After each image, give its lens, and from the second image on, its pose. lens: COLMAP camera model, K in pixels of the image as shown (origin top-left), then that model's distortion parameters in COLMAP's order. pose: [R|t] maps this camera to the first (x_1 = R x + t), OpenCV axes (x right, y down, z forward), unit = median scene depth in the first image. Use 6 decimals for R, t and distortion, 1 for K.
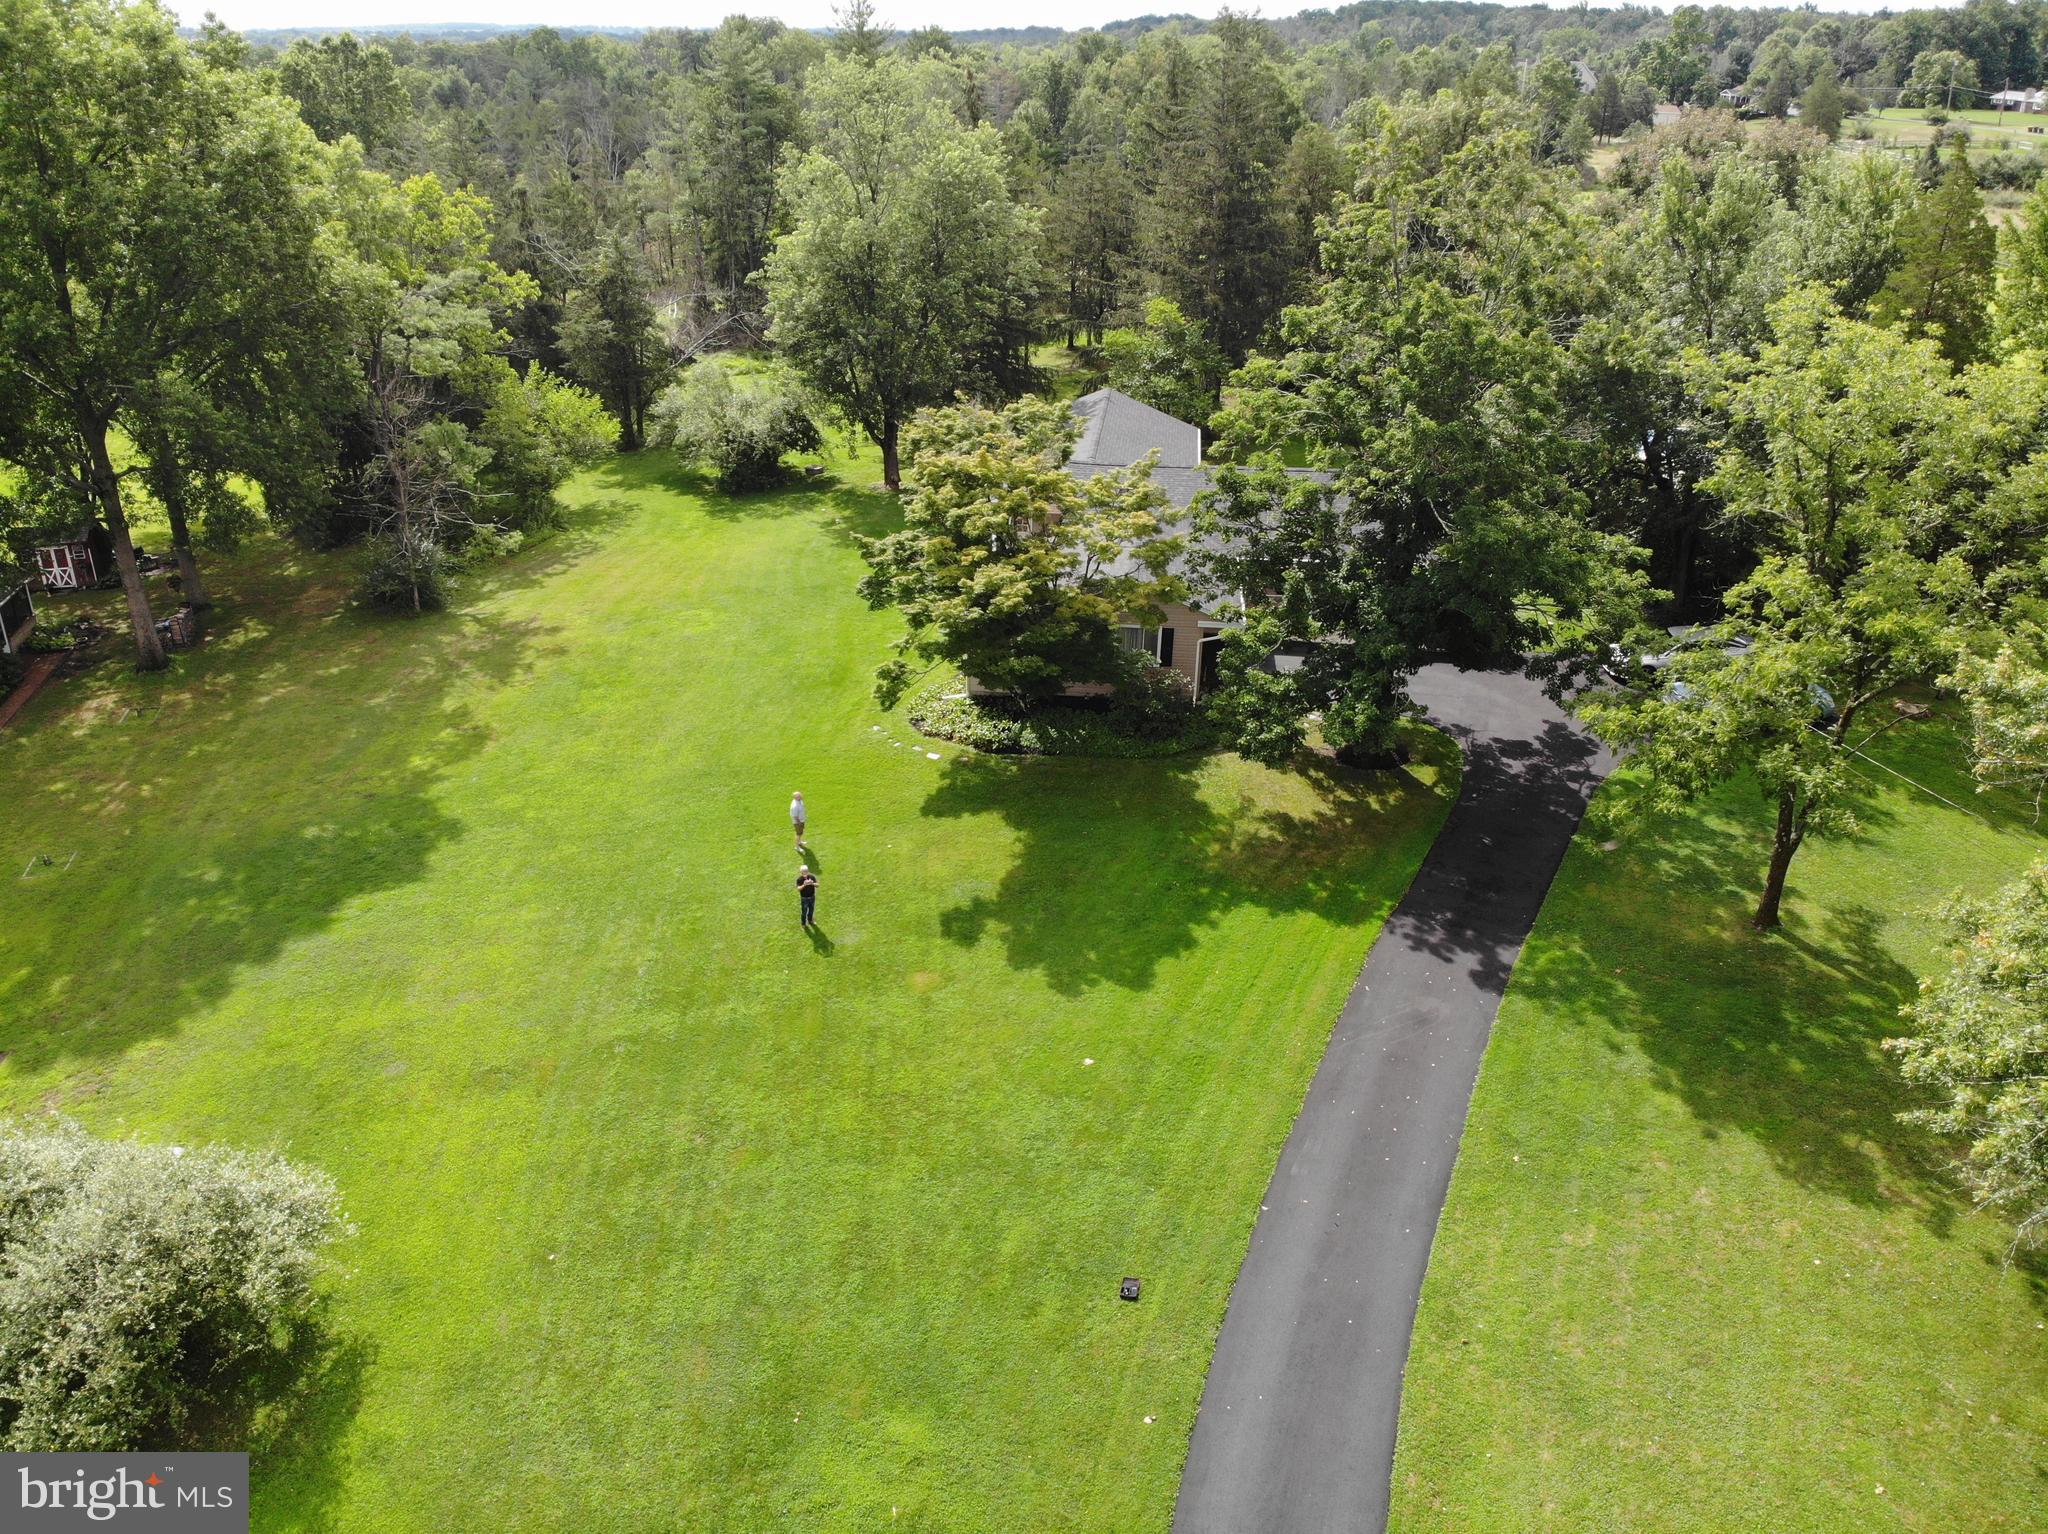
lens RADIAL K [[1503.1, 0, 1028.7], [0, 1503.1, 757.4], [0, 0, 1]] dist [0.074338, -0.179981]
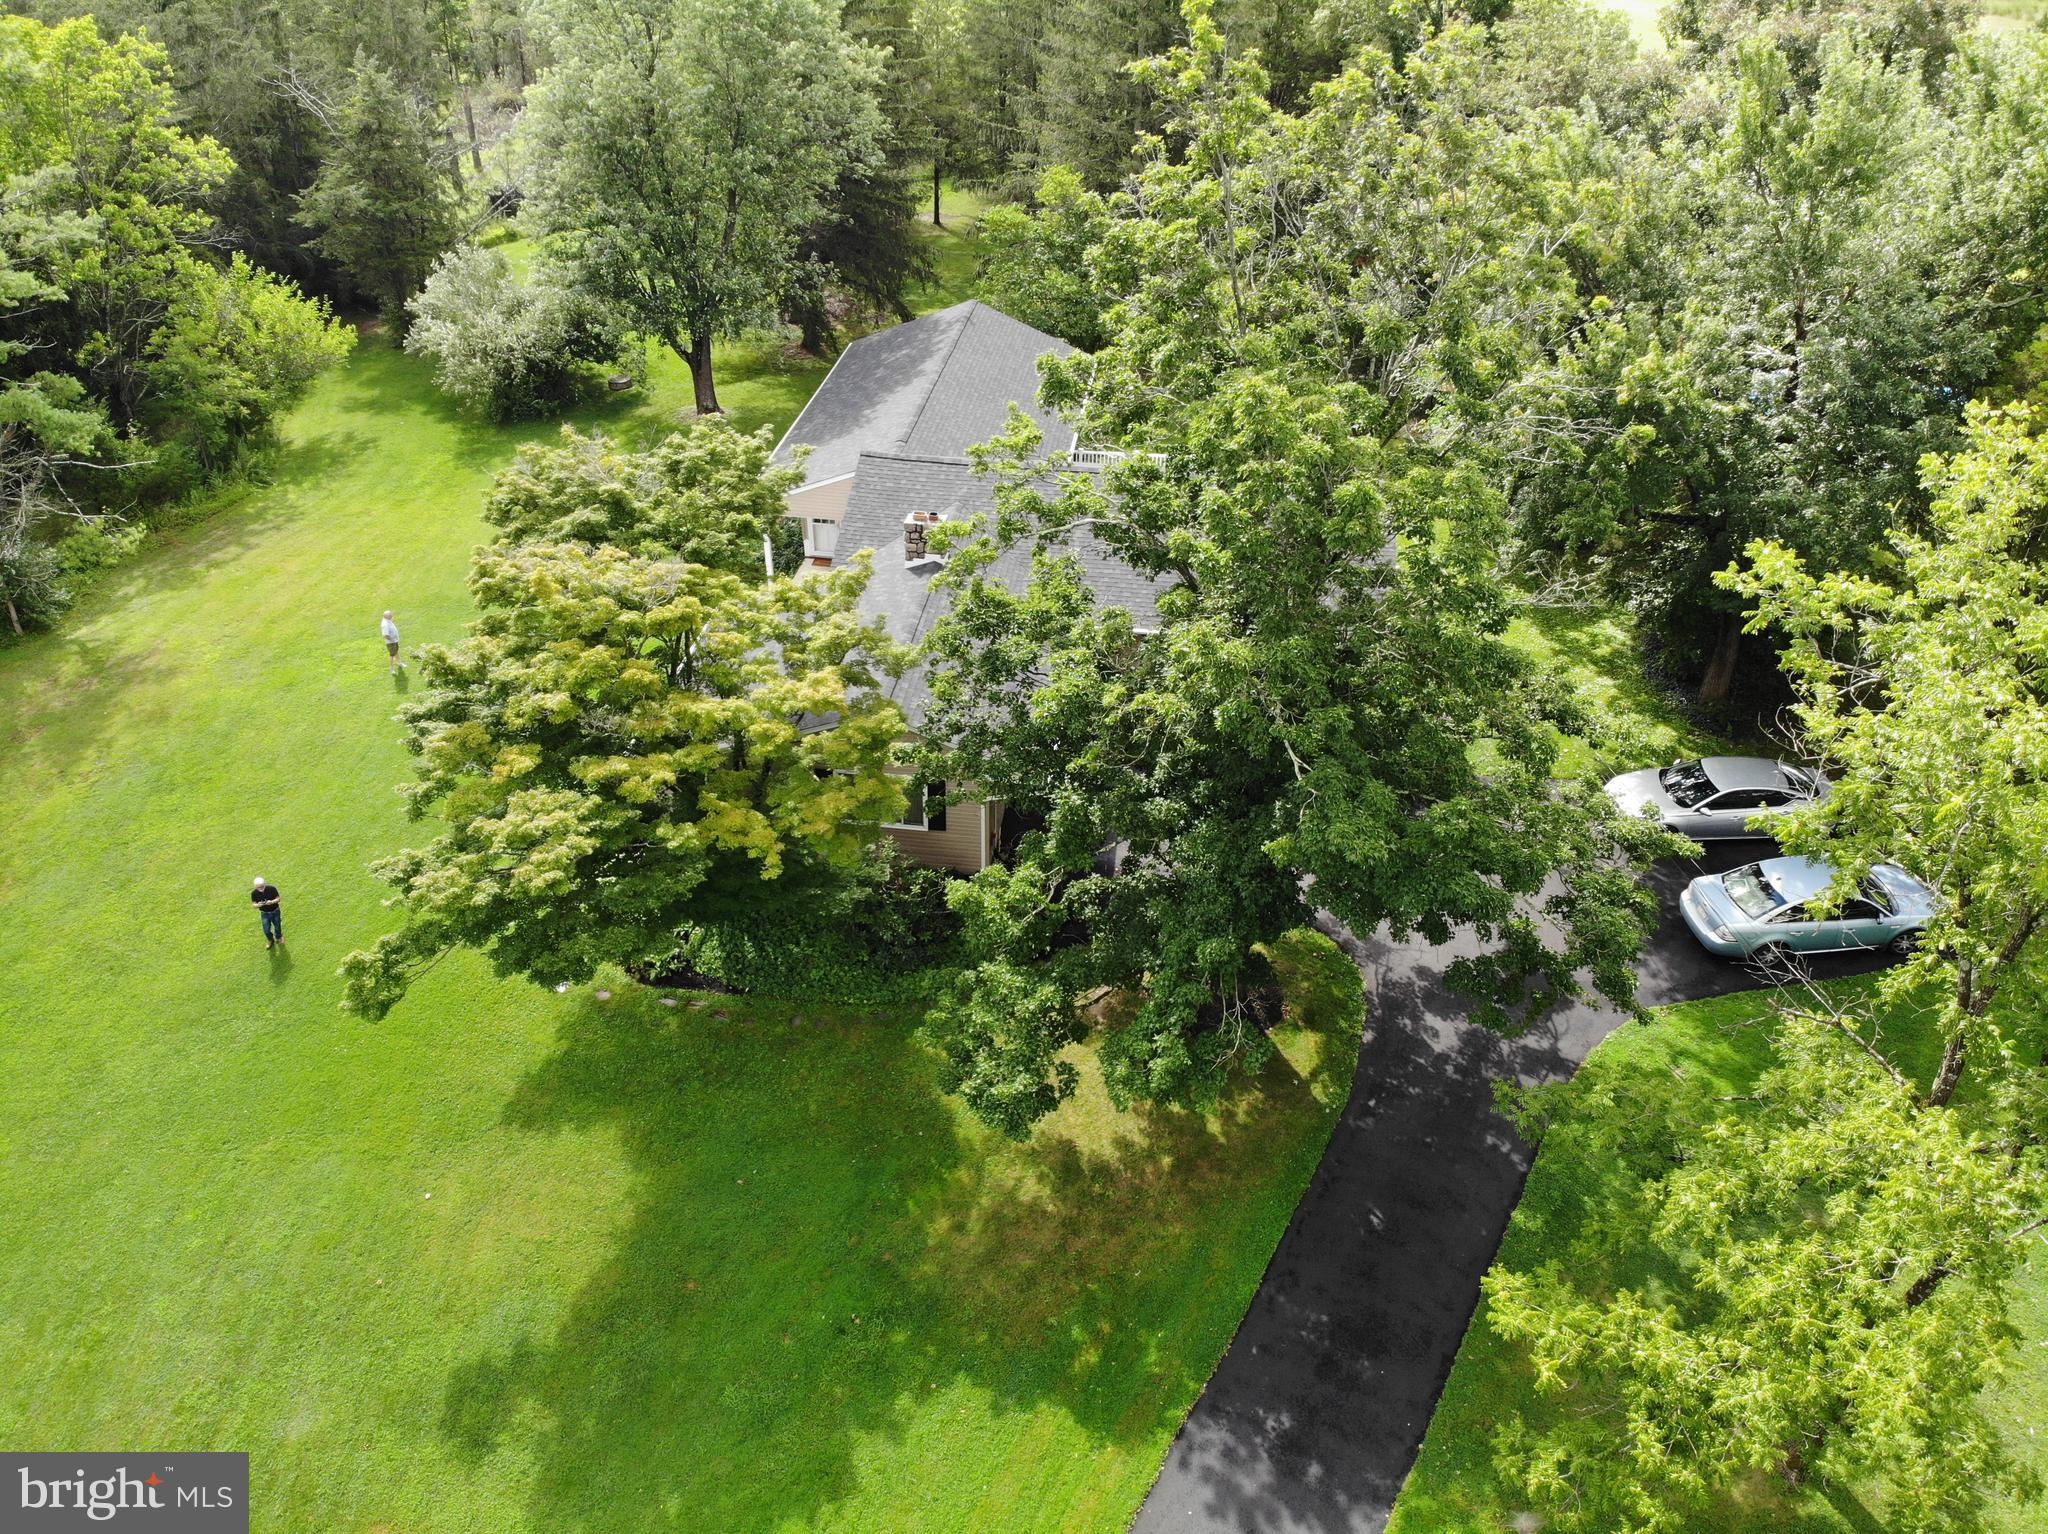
lens RADIAL K [[1503.1, 0, 1018.1], [0, 1503.1, 757.2], [0, 0, 1]] dist [0.074338, -0.179981]
pose [[0.999520, 0.014806, -0.027231, 0.164114], [-0.010933, 0.990479, 0.137225, -0.207660], [0.029004, -0.136862, 0.990165, 0.392260]]
